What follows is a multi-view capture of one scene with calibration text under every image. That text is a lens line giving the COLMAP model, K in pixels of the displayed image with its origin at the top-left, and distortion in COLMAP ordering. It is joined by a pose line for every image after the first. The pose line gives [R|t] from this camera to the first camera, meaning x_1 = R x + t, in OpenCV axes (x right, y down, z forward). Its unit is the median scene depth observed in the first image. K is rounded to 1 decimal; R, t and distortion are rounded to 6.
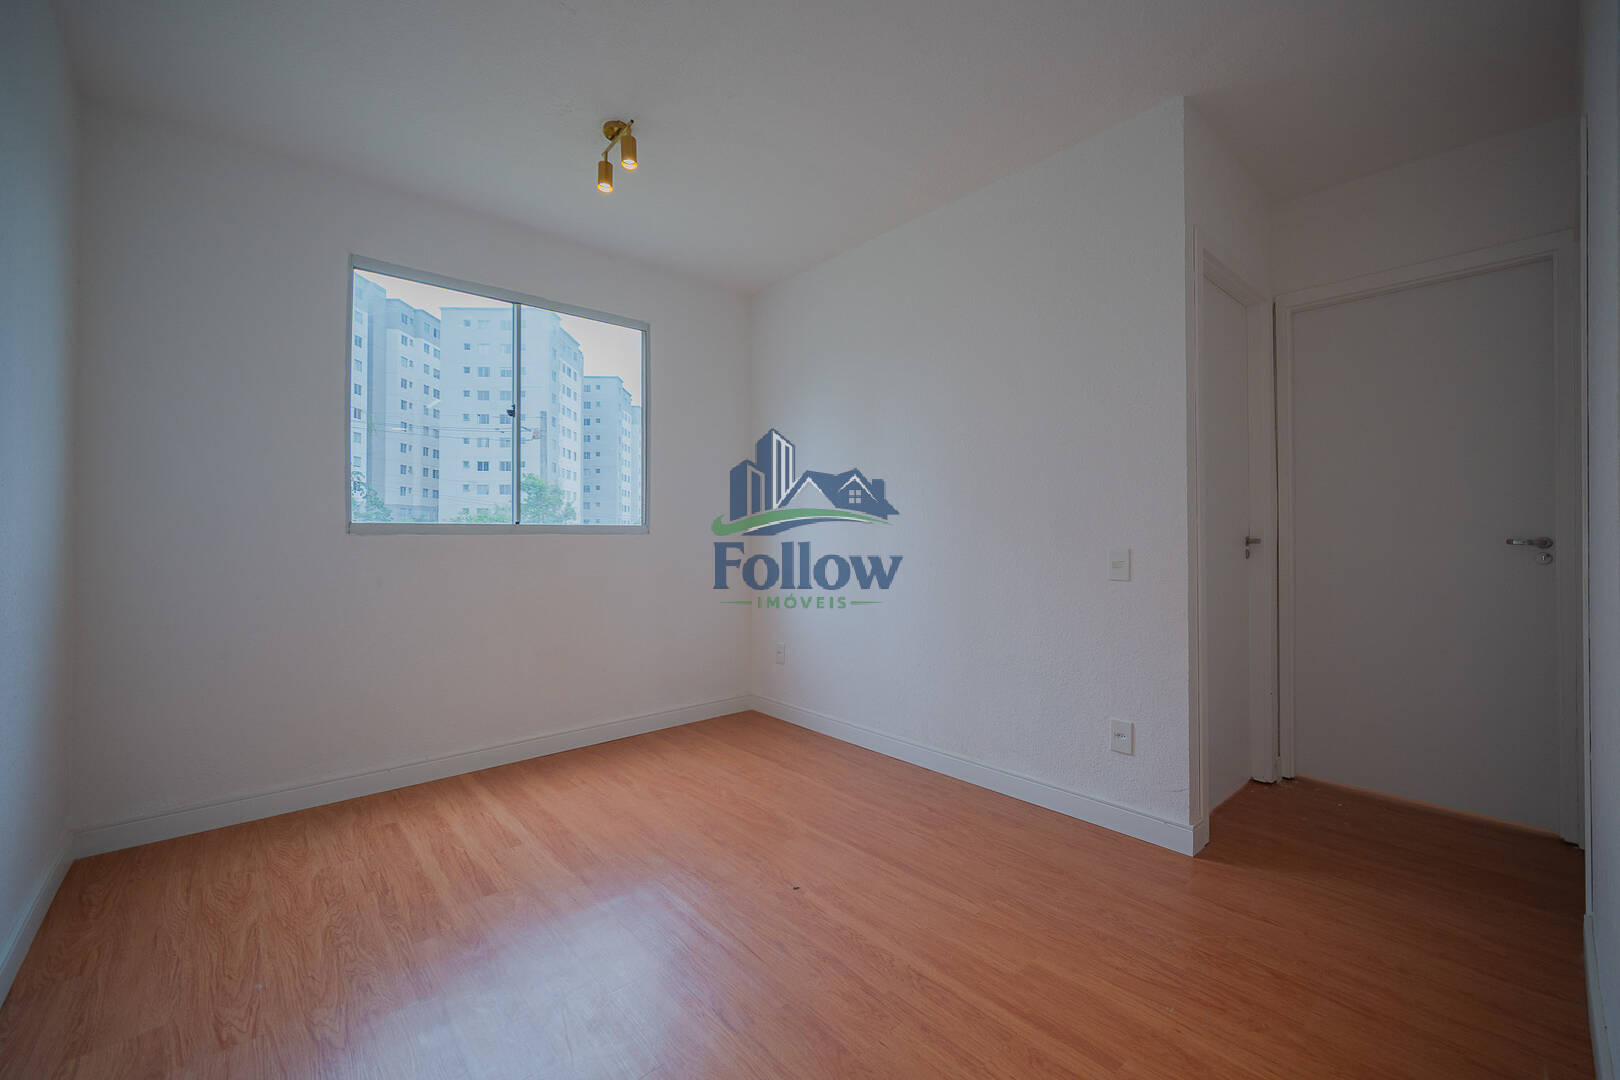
lens RADIAL K [[652.4, 0, 817.6], [0, 652.4, 531.9], [0, 0, 1]] dist [0.000472, -0.000335]
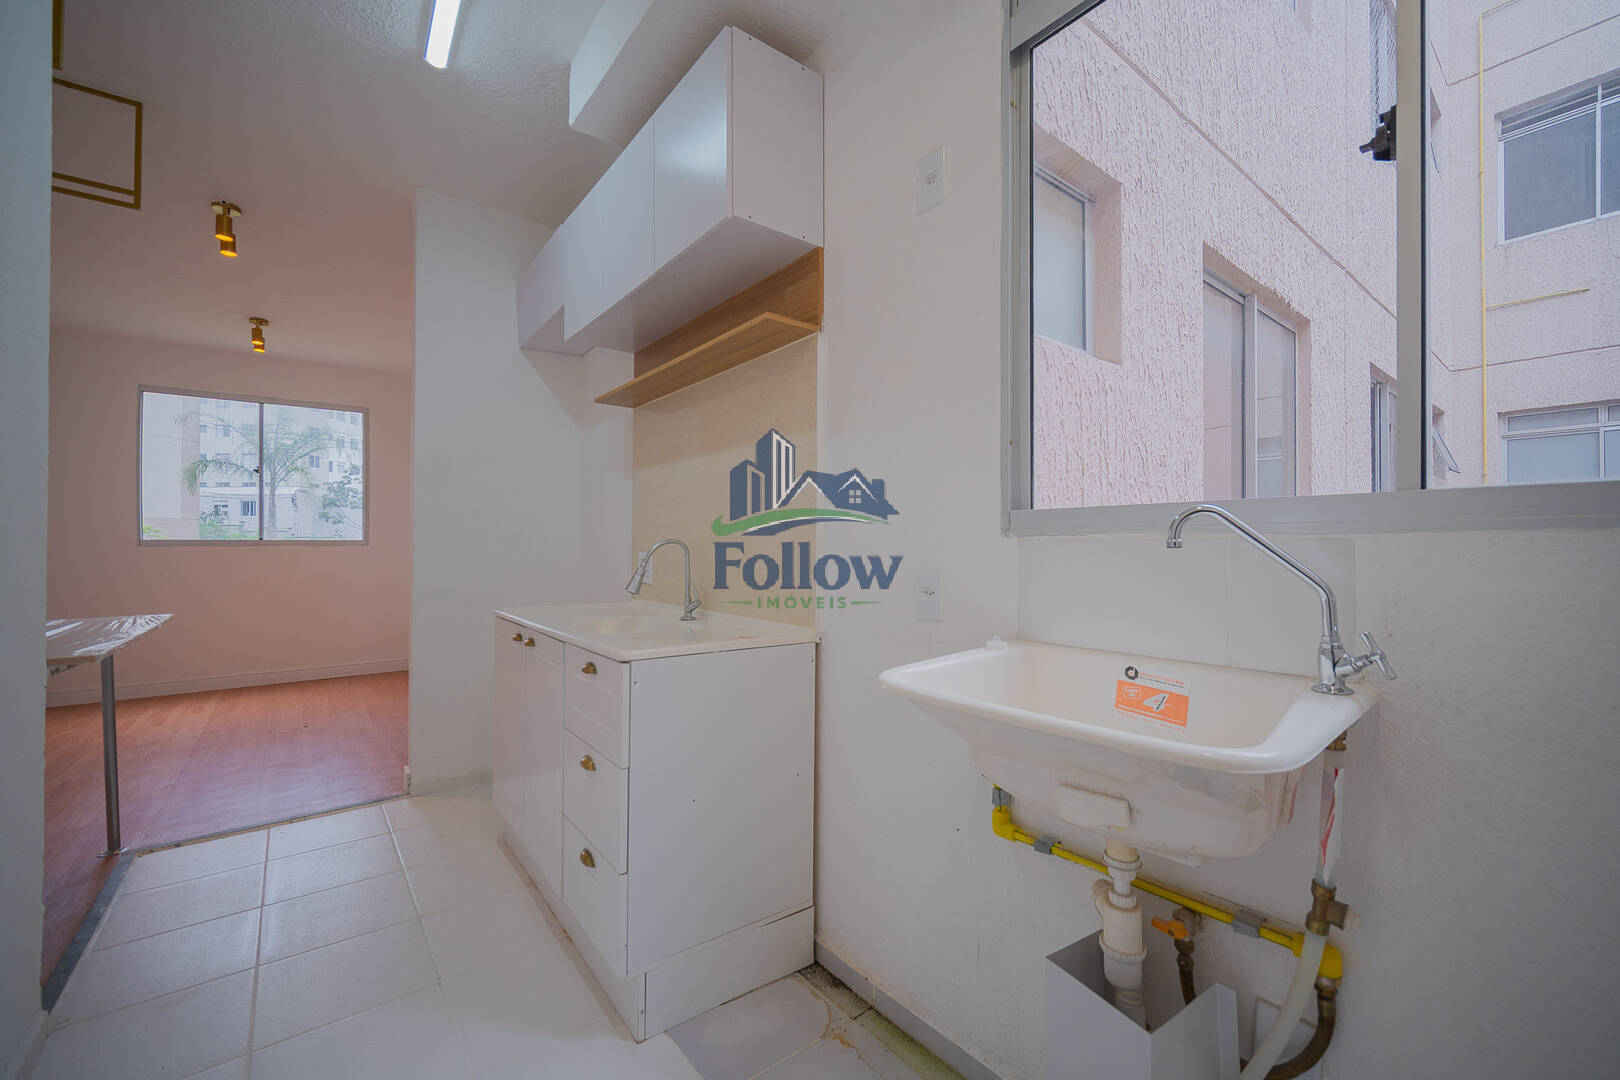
lens RADIAL K [[652.3, 0, 827.6], [0, 652.3, 548.2], [0, 0, 1]] dist [-0.000567, -0.000583]
pose [[0.998984, -0.005311, -0.044742, 1.329770], [0.005564, 0.999969, 0.005531, 0.010237], [0.044711, -0.005774, 0.998983, -0.724869]]
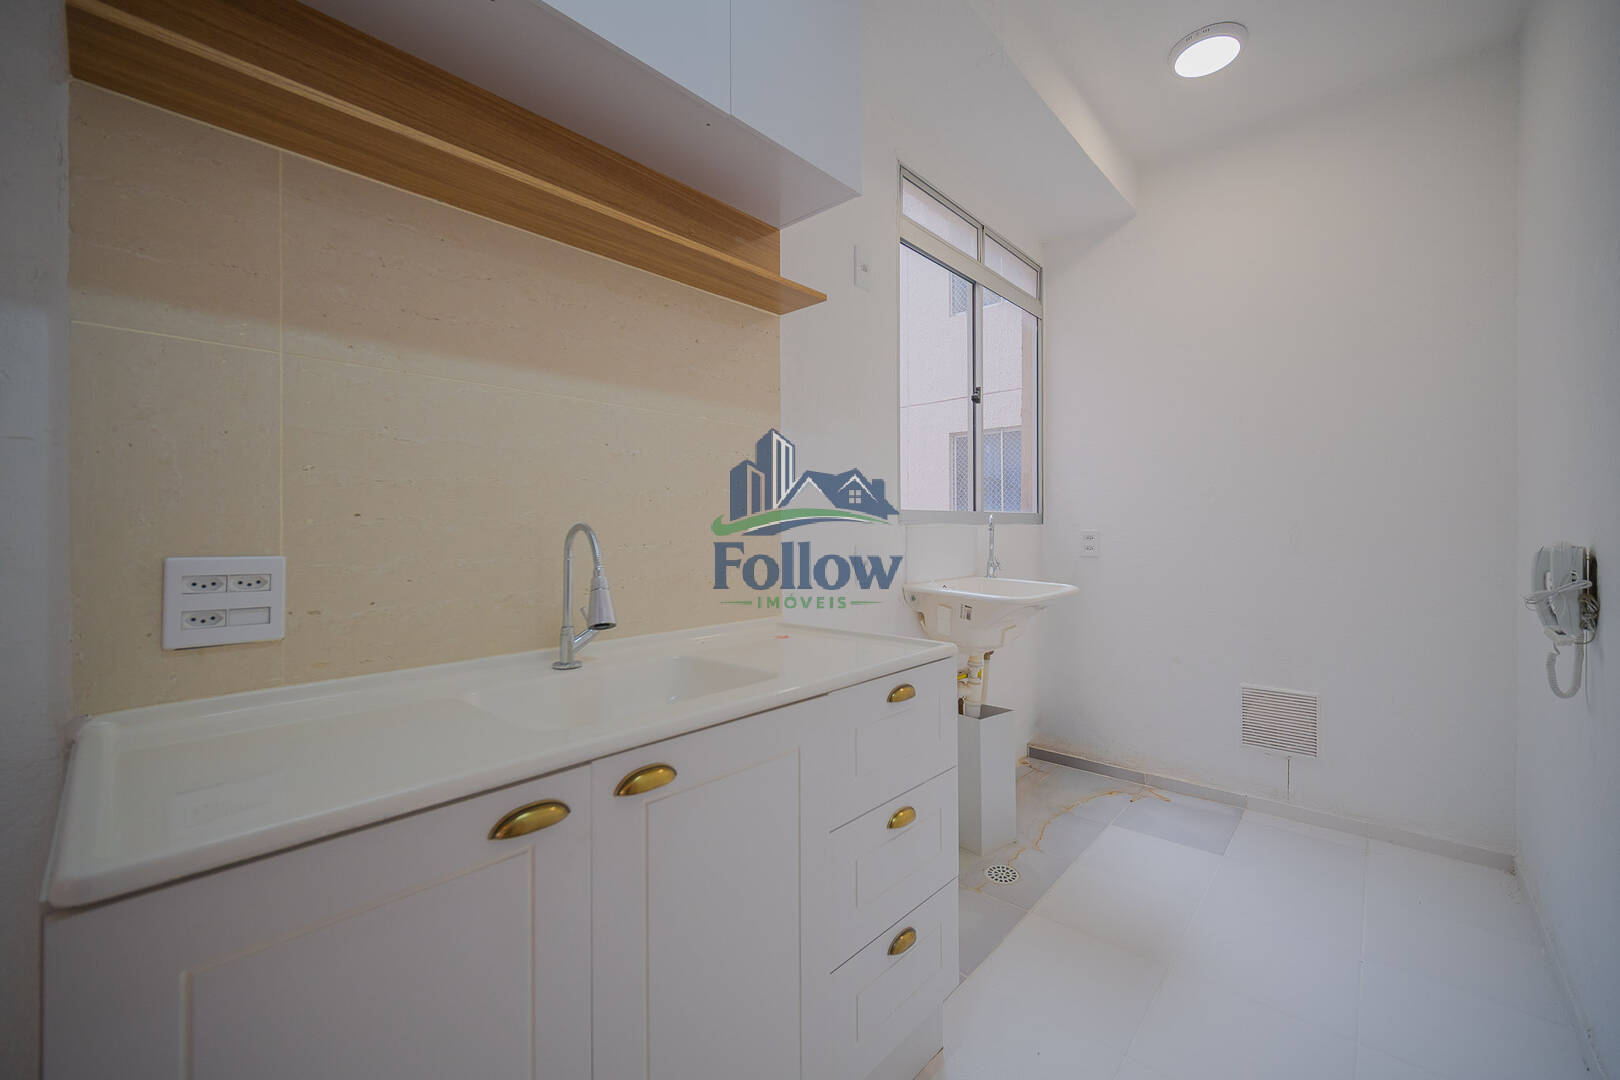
lens RADIAL K [[652.4, 0, 803.4], [0, 652.4, 527.9], [0, 0, 1]] dist [0.000472, -0.000335]
pose [[-0.106697, -0.008018, 0.994259, 0.603189], [-0.001796, 0.999967, 0.007871, -0.003653], [-0.994290, -0.000946, -0.106708, 0.029132]]
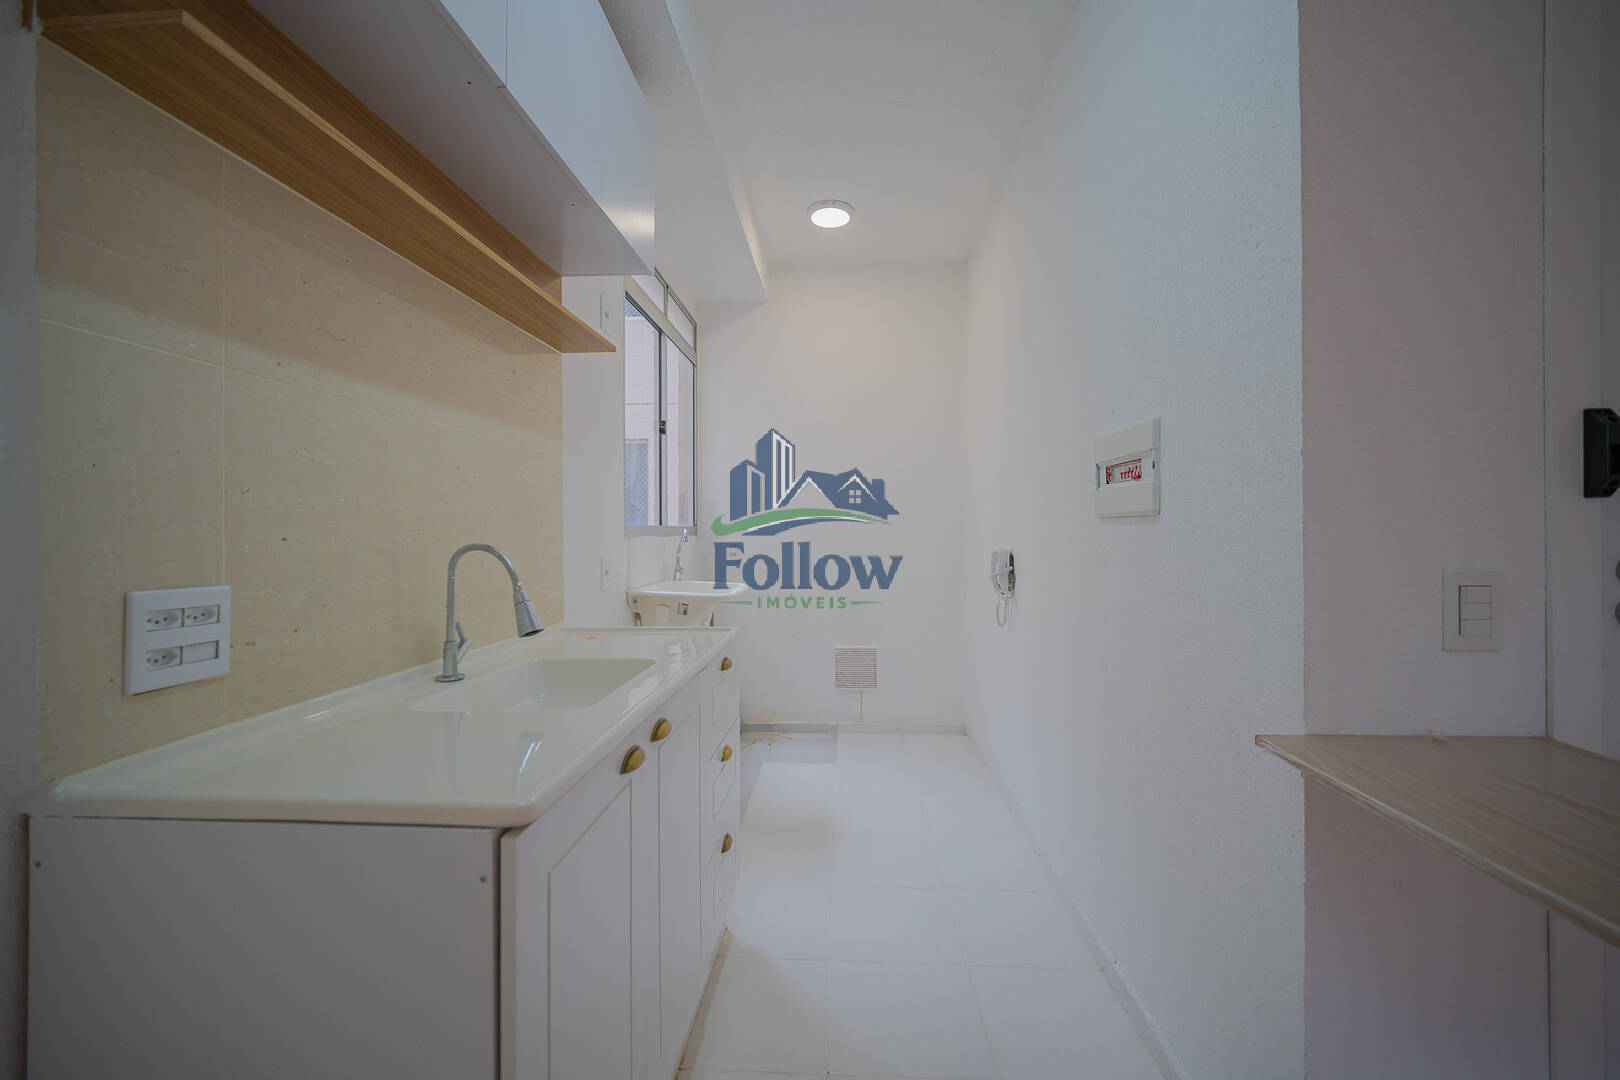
lens RADIAL K [[652.4, 0, 814.4], [0, 652.4, 528.7], [0, 0, 1]] dist [0.000472, -0.000335]
pose [[-0.707643, -0.002435, 0.706566, 0.536767], [-0.005468, 0.999983, -0.002030, -0.015522], [-0.706549, -0.005300, -0.707645, 0.316851]]
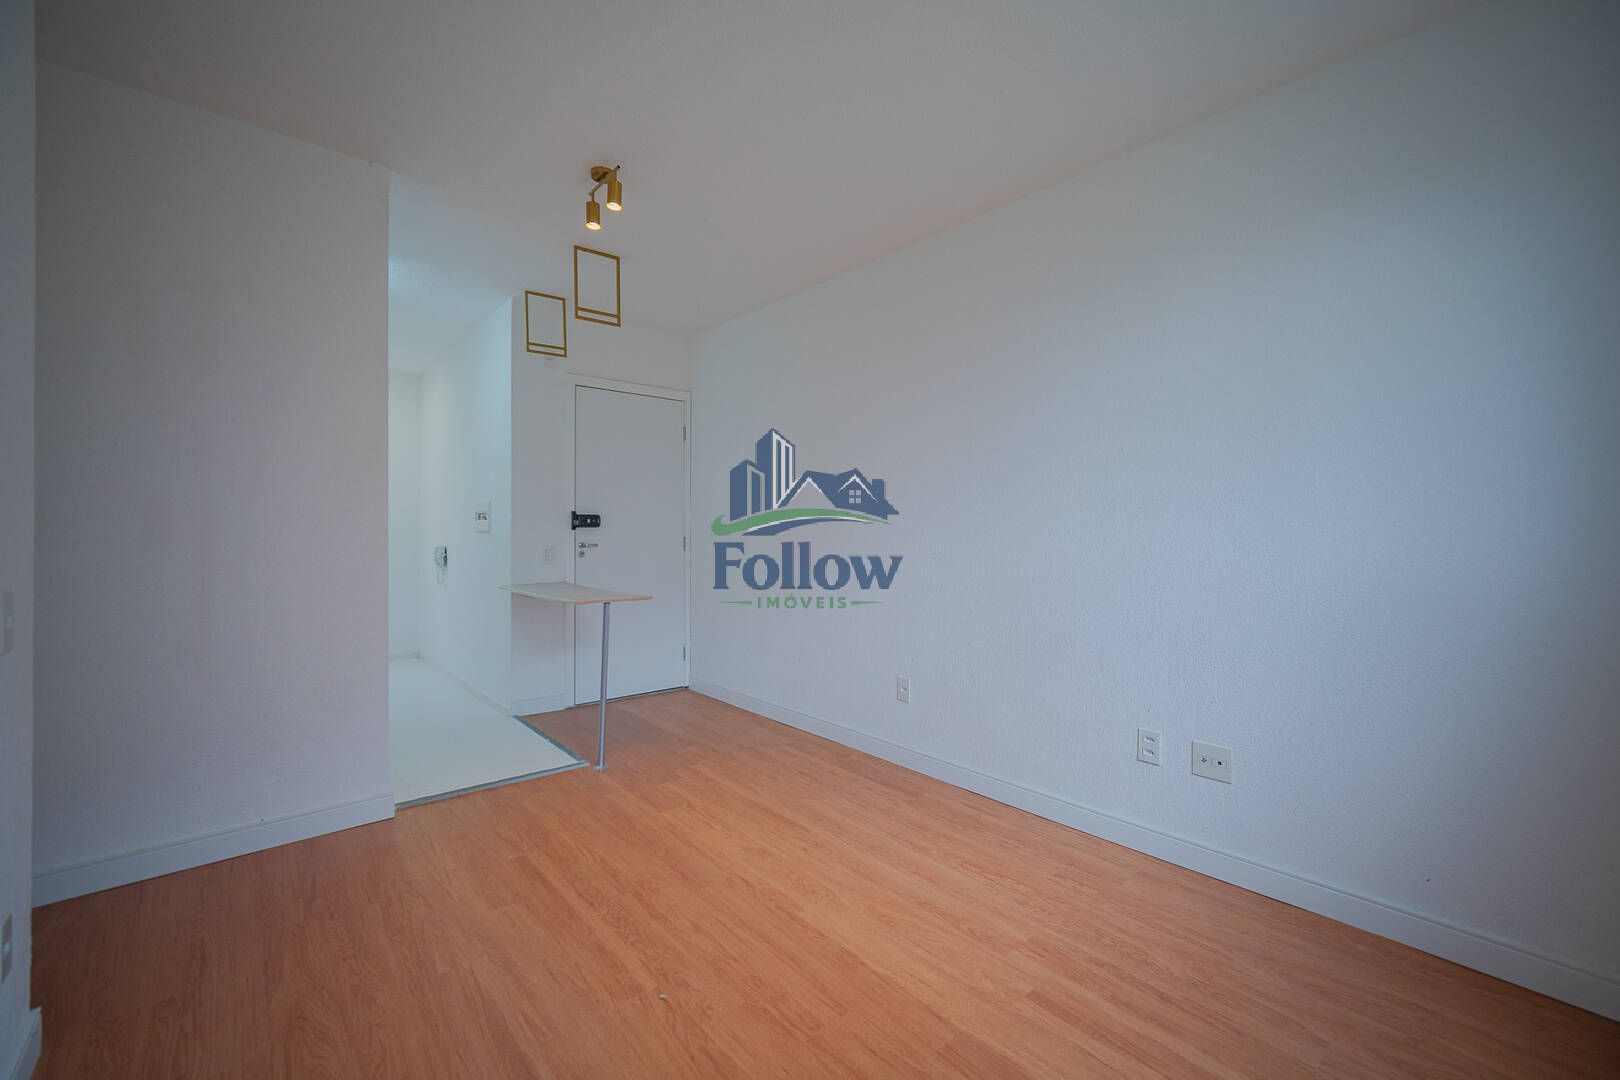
lens RADIAL K [[652.4, 0, 821.9], [0, 652.4, 531.2], [0, 0, 1]] dist [0.000472, -0.000335]
pose [[-0.999977, -0.006840, 0.000216, -0.187677], [-0.006842, 0.999932, -0.009435, -0.021197], [-0.000151, -0.009436, -0.999955, 1.502365]]
